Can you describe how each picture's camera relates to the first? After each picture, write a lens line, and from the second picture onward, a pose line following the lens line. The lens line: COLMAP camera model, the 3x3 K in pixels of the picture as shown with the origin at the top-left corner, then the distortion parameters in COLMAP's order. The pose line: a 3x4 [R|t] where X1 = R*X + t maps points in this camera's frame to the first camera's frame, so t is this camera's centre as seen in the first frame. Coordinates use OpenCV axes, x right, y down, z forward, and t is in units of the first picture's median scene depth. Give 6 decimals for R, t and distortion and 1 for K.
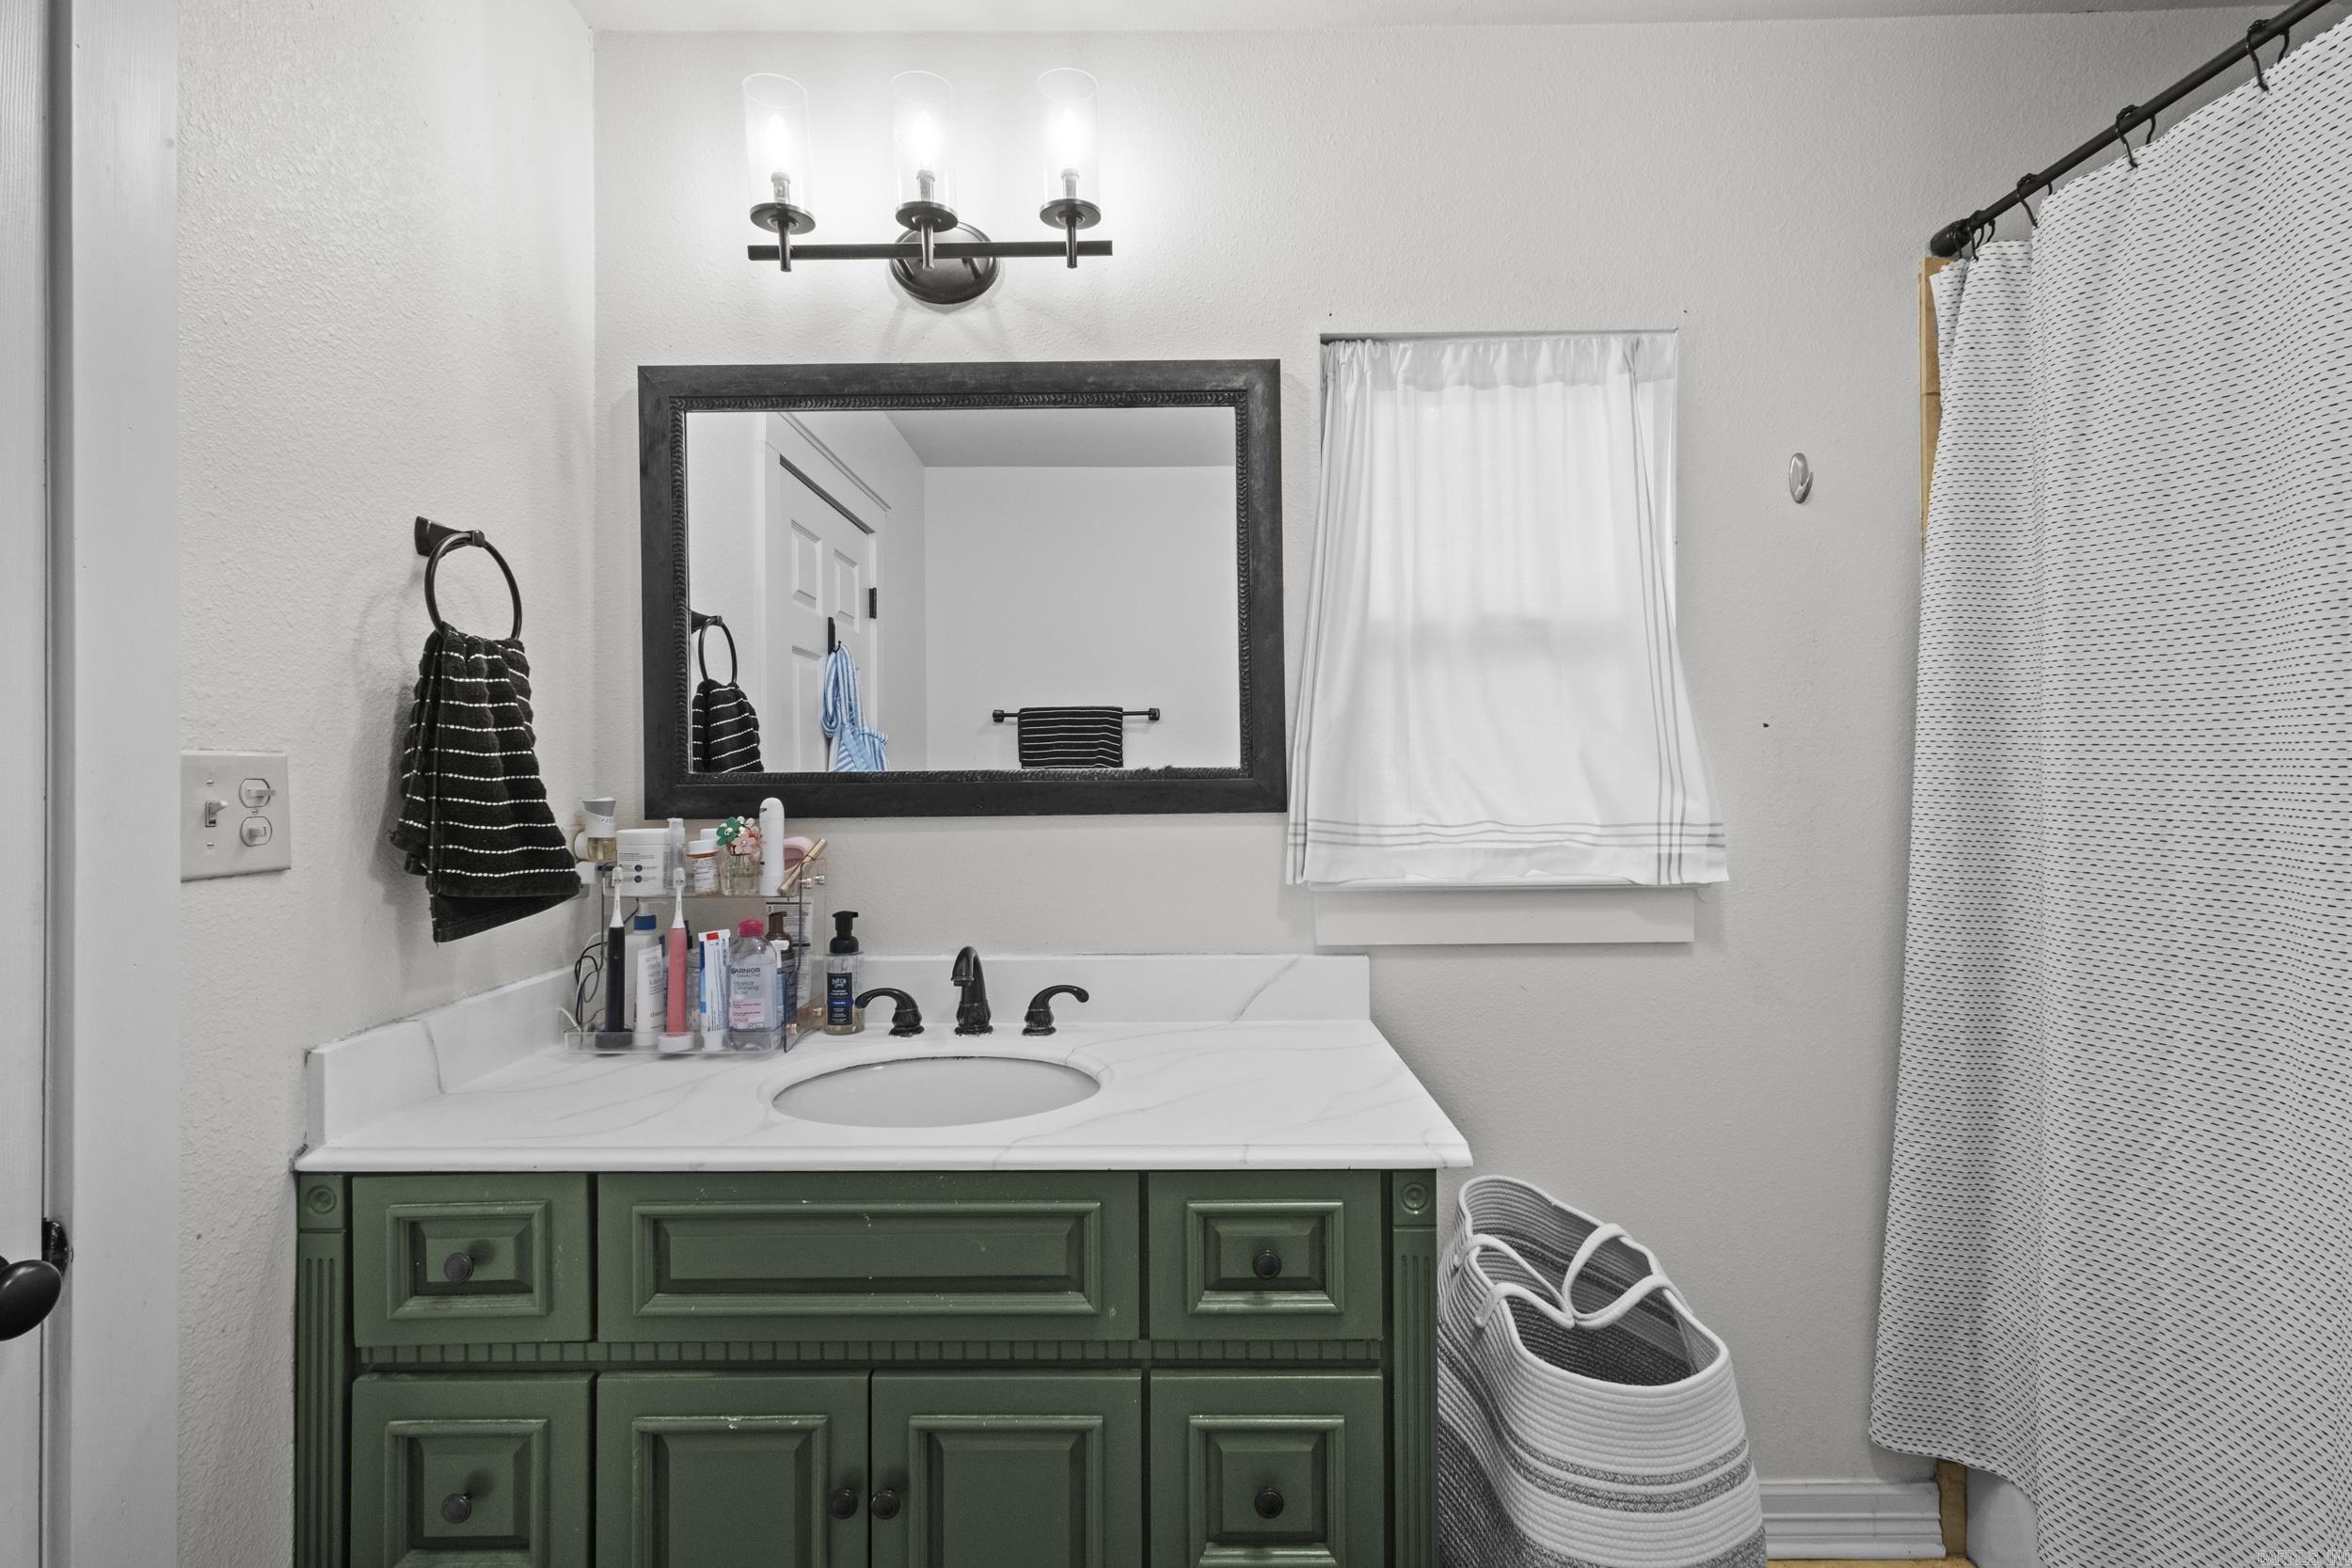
lens RADIAL K [[989.9, 0, 1171.5], [0, 989.9, 783.0], [0, 0, 1]] dist [-0.004718, 0.000091]
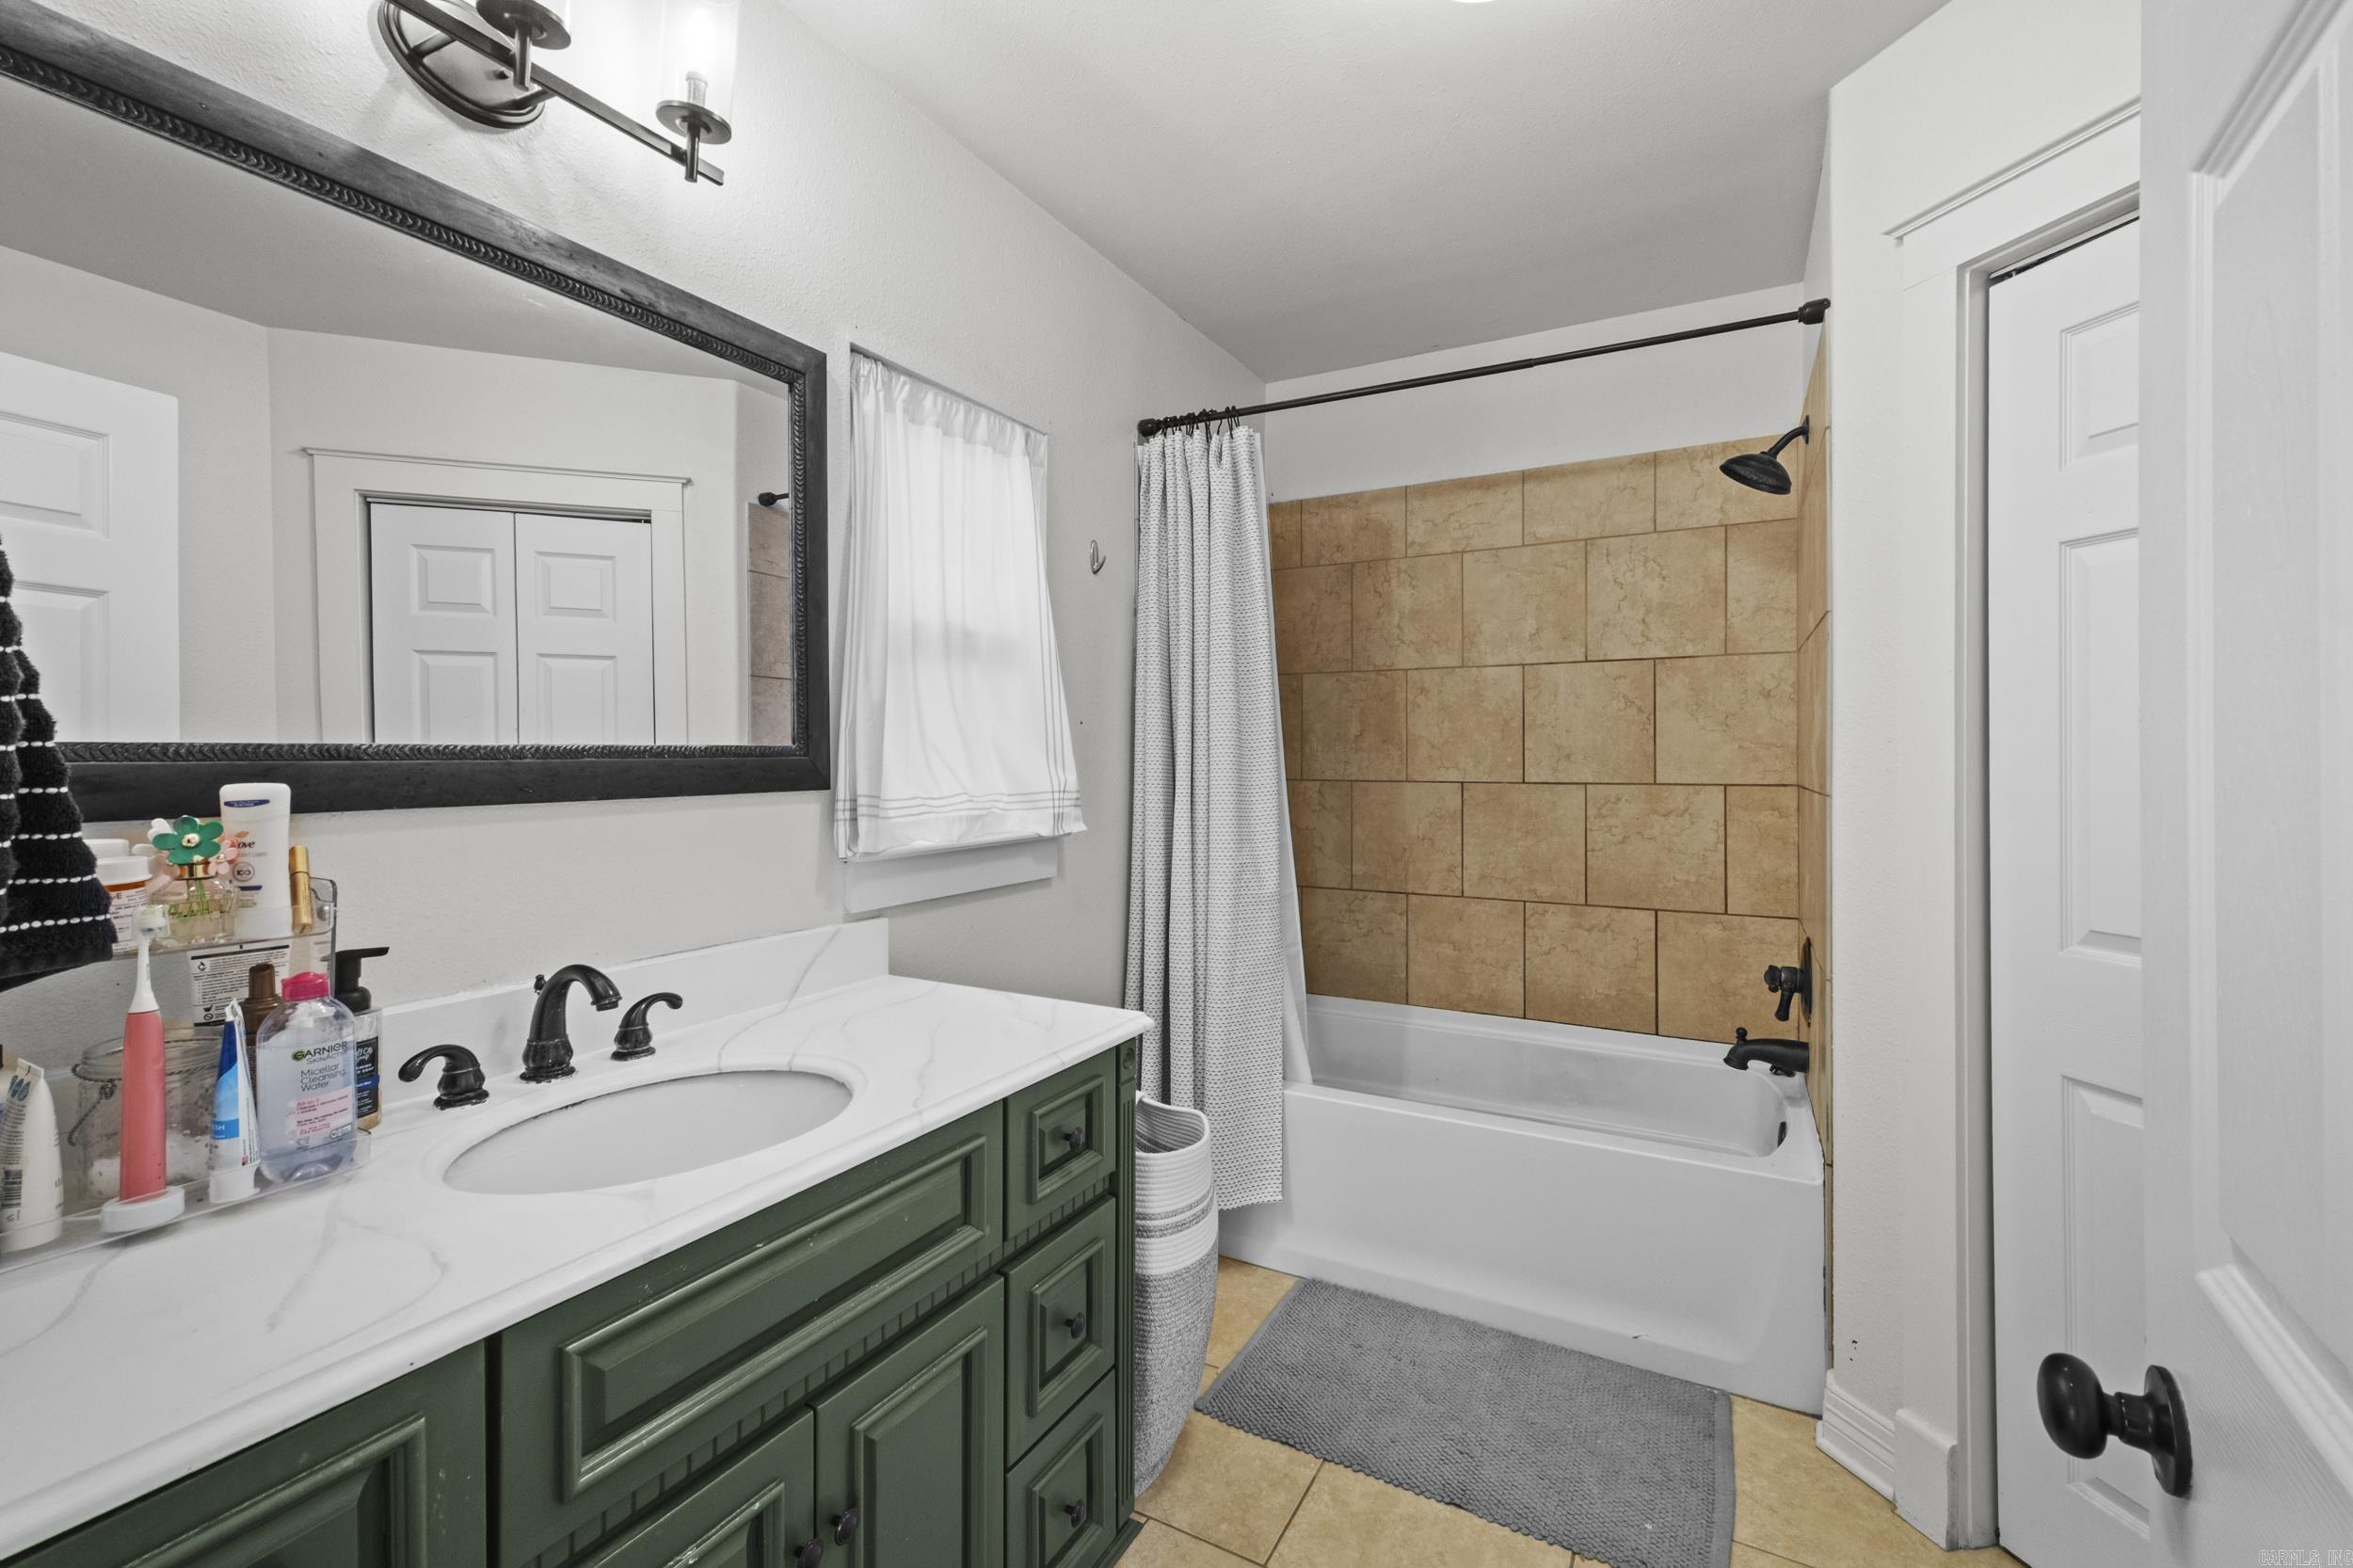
lens RADIAL K [[990.4, 0, 1168.0], [0, 990.4, 768.3], [0, 0, 1]] dist [-0.004718, 0.000091]
pose [[0.489376, -0.004000, 0.872064, -0.633101], [0.005046, 0.999986, 0.001755, 0.006842], [-0.872058, 0.003542, 0.489389, 0.182117]]
